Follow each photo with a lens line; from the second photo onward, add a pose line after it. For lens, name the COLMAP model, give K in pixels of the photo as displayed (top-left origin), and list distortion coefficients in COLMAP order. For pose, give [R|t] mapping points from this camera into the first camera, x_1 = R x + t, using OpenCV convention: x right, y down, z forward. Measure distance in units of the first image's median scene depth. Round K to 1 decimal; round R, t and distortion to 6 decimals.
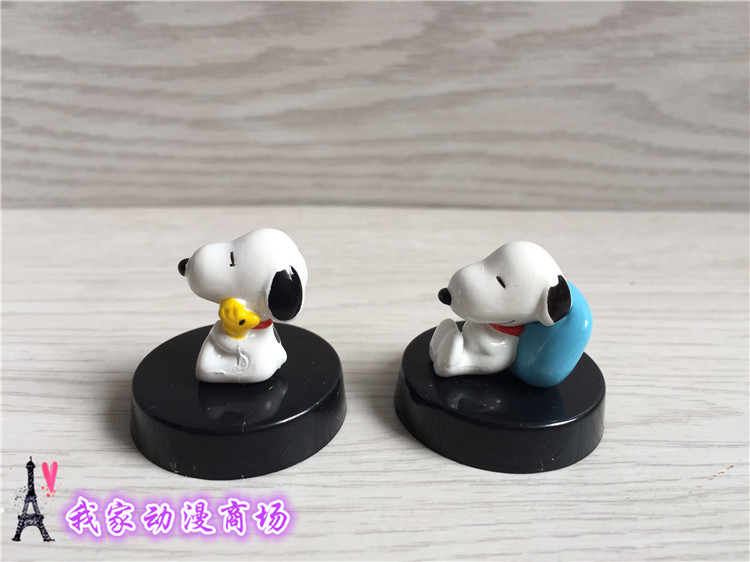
lens RADIAL K [[680.5, 0, 364.0], [0, 680.5, 284.3], [0, 0, 1]] dist [0.064050, -0.144433]
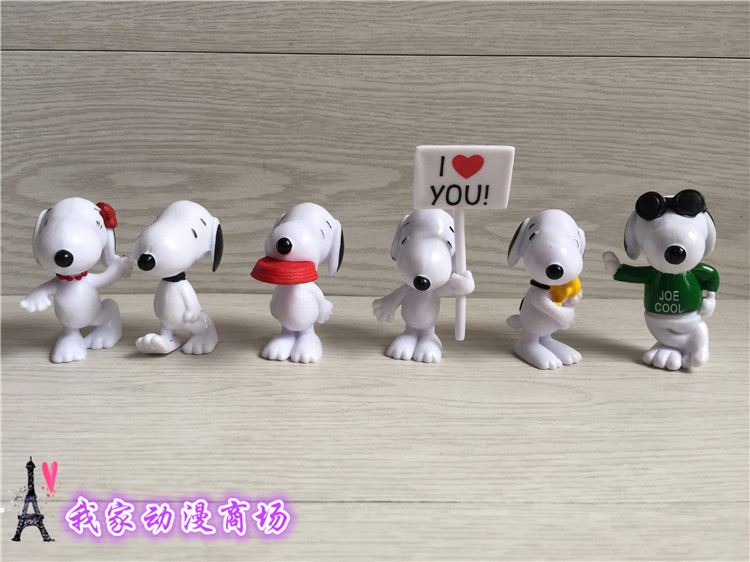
lens RADIAL K [[680.5, 0, 370.3], [0, 680.5, 271.8], [0, 0, 1]] dist [0.064050, -0.144433]
pose [[0.999884, 0.001275, 0.015210, 0.275312], [0.001535, 0.983042, -0.183372, 0.139889], [-0.015186, 0.183374, 0.982926, -0.626927]]
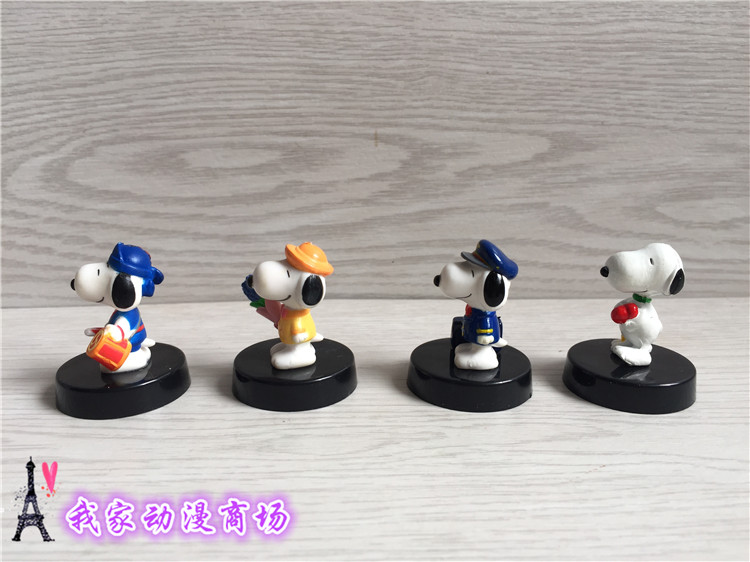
lens RADIAL K [[680.5, 0, 363.3], [0, 680.5, 271.3], [0, 0, 1]] dist [0.064050, -0.144433]
pose [[0.999637, -0.019706, -0.018365, 0.034940], [0.016358, 0.985758, -0.167375, 0.052172], [0.021402, 0.167013, 0.985722, -0.279006]]
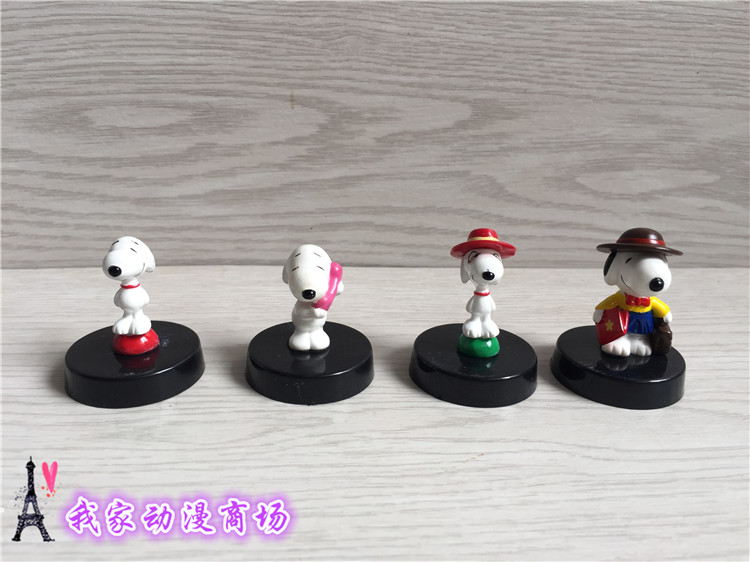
lens RADIAL K [[680.5, 0, 368.8], [0, 680.5, 274.6], [0, 0, 1]] dist [0.064050, -0.144433]
pose [[0.999283, -0.005597, 0.037441, 0.132384], [0.008218, 0.997497, -0.070225, -0.009479], [-0.036954, 0.070483, 0.996828, -0.264026]]
